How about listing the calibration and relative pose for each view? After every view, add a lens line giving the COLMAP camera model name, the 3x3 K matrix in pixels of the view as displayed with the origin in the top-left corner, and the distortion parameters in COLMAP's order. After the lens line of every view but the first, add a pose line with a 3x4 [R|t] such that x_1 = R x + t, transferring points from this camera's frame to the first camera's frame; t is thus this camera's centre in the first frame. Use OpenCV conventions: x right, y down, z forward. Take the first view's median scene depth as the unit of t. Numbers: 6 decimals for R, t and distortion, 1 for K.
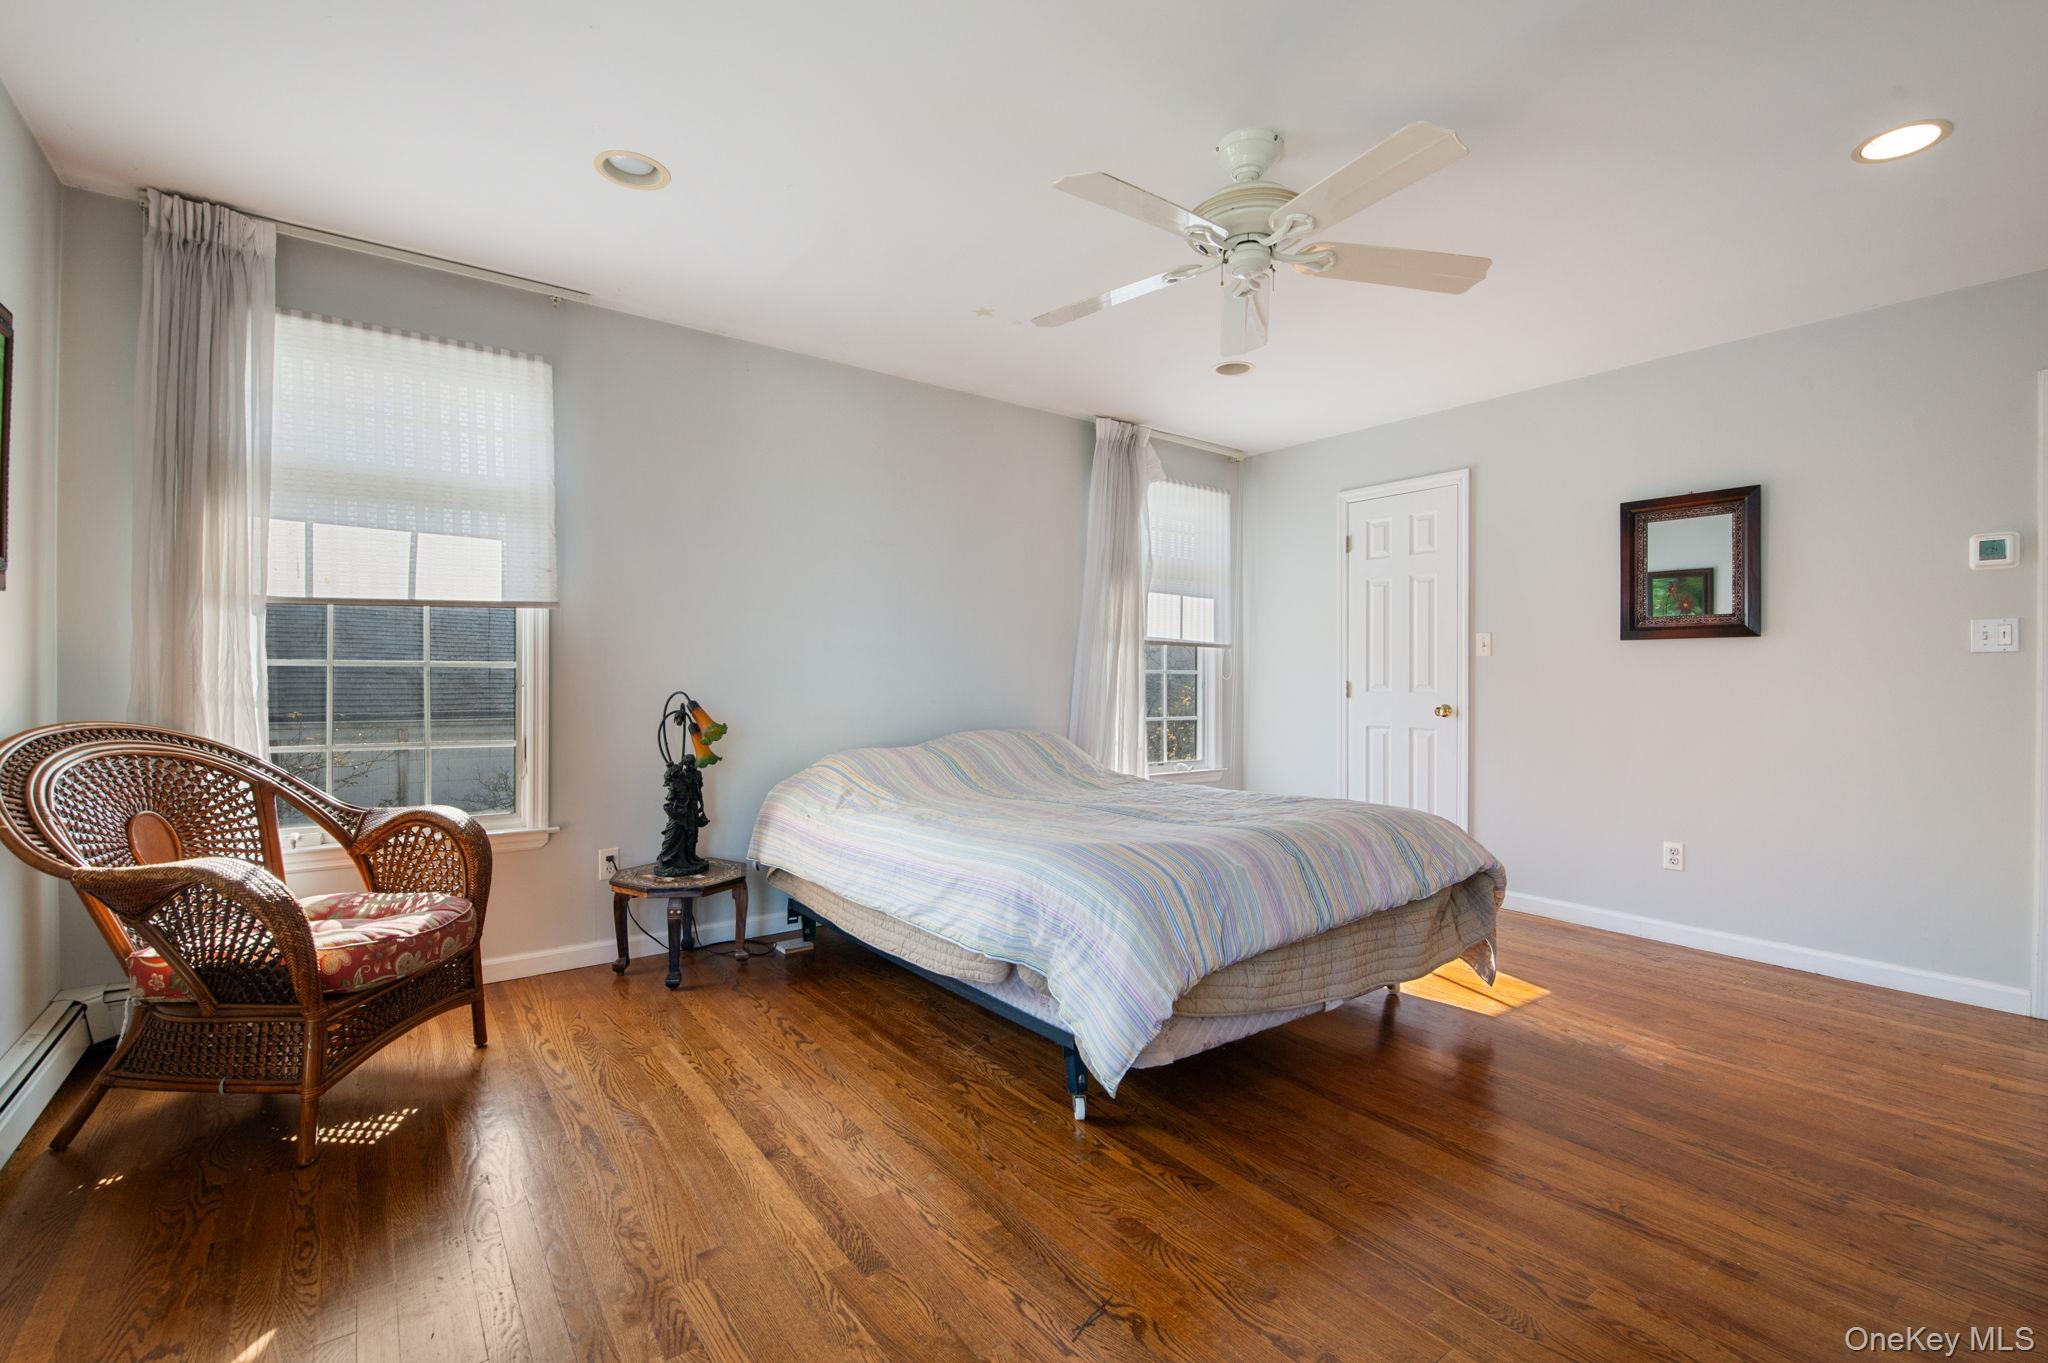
lens RADIAL K [[886.7, 0, 1026.6], [0, 886.7, 679.5], [0, 0, 1]] dist [0.000294, -0.011050]
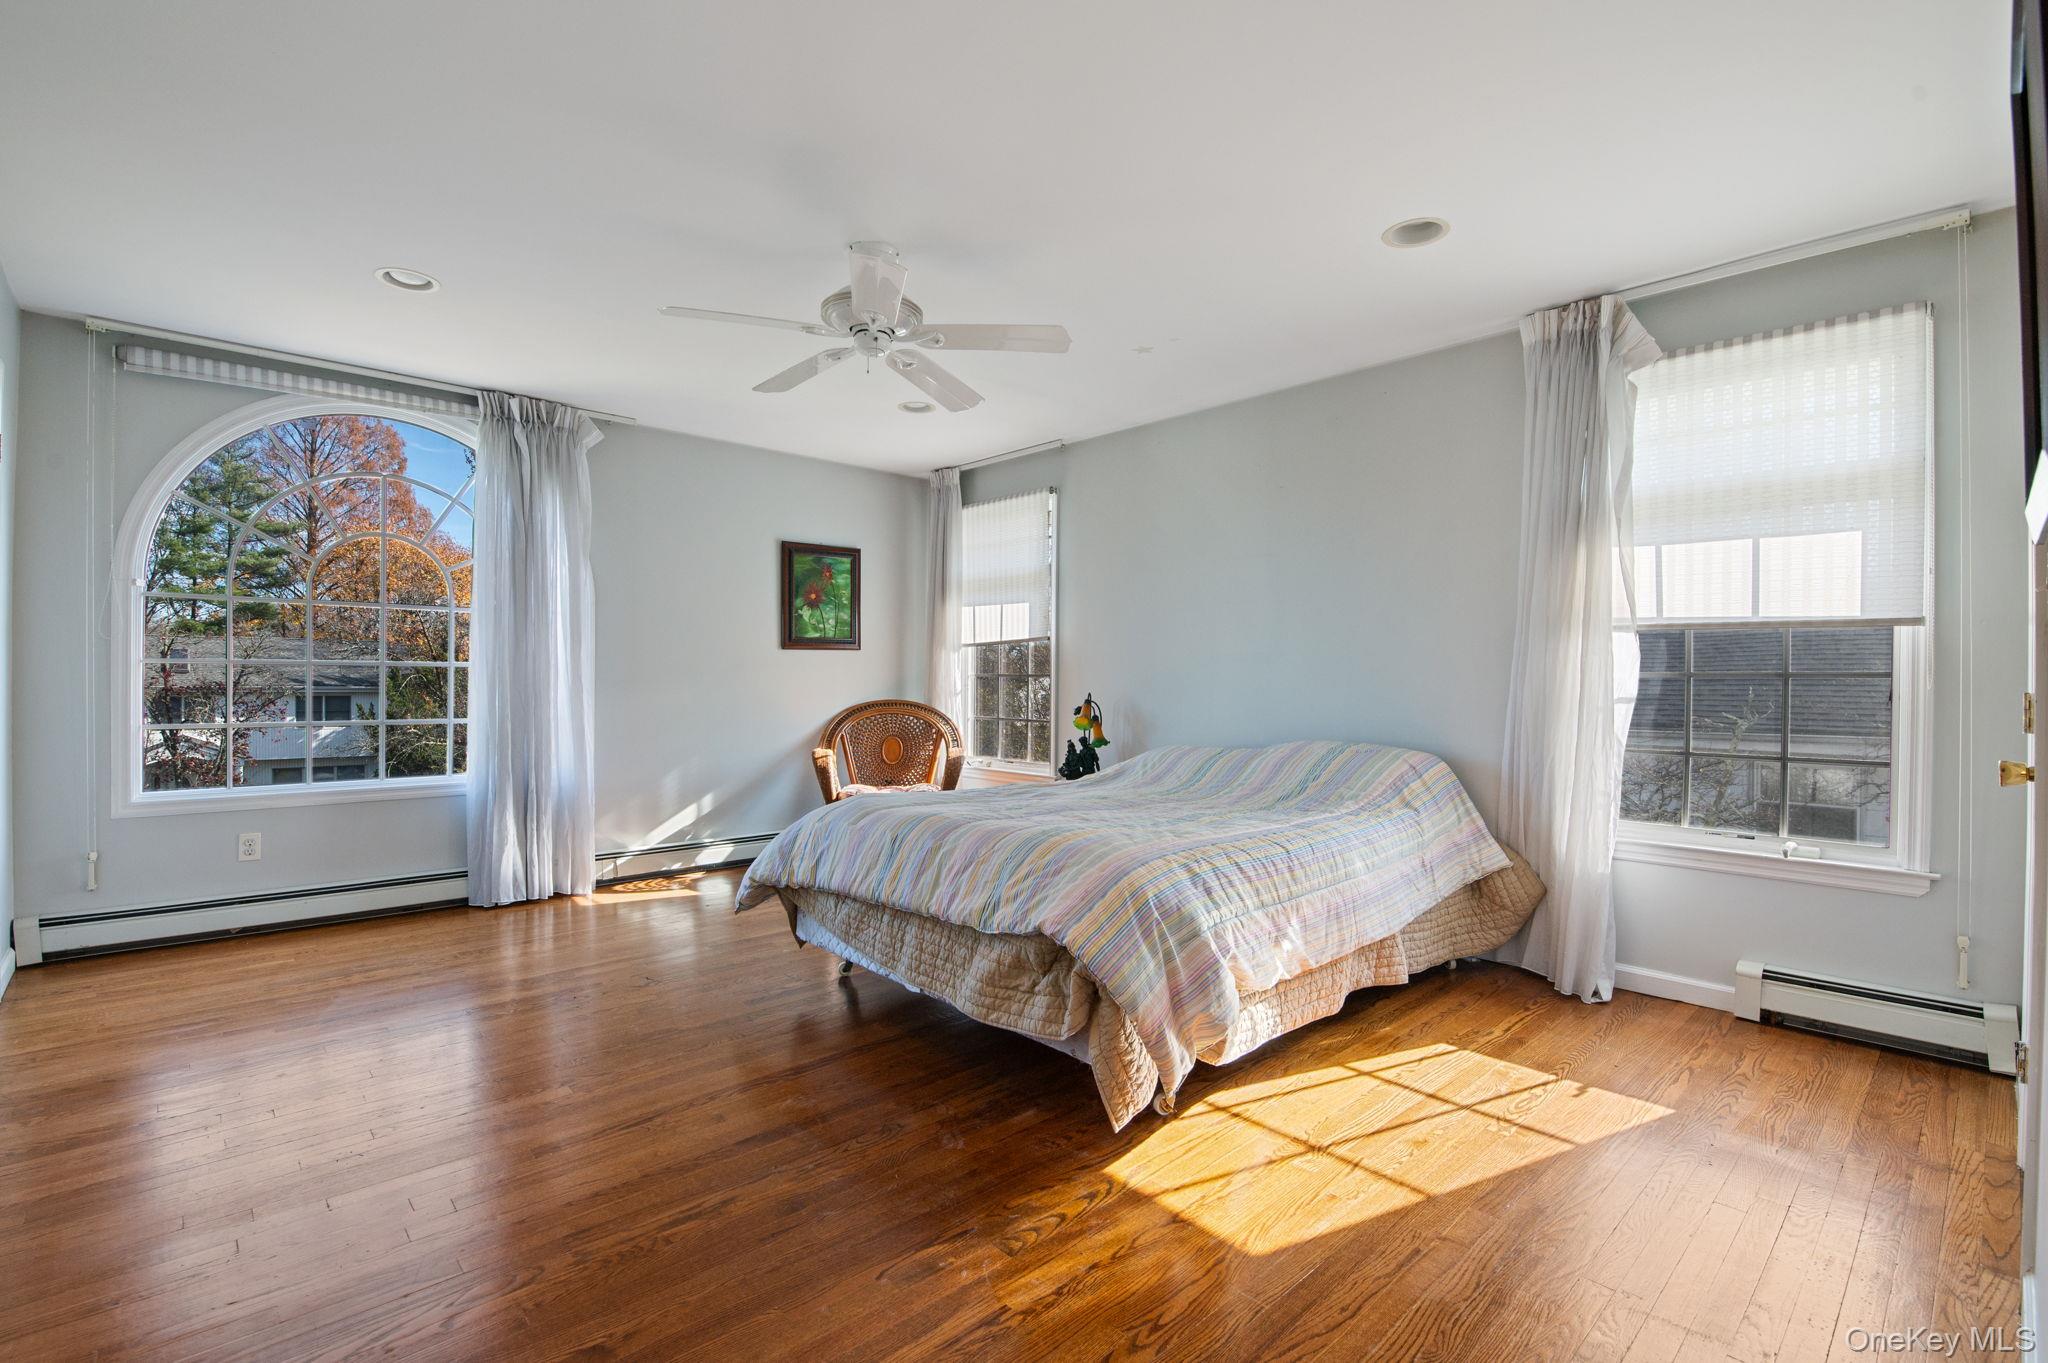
lens RADIAL K [[886.7, 0, 1026.6], [0, 886.7, 679.5], [0, 0, 1]] dist [0.000294, -0.011050]
pose [[0.122816, -0.007848, -0.992398, 1.026559], [-0.008832, 0.999920, -0.009001, 0.005441], [0.992390, 0.009870, 0.122737, 0.726341]]
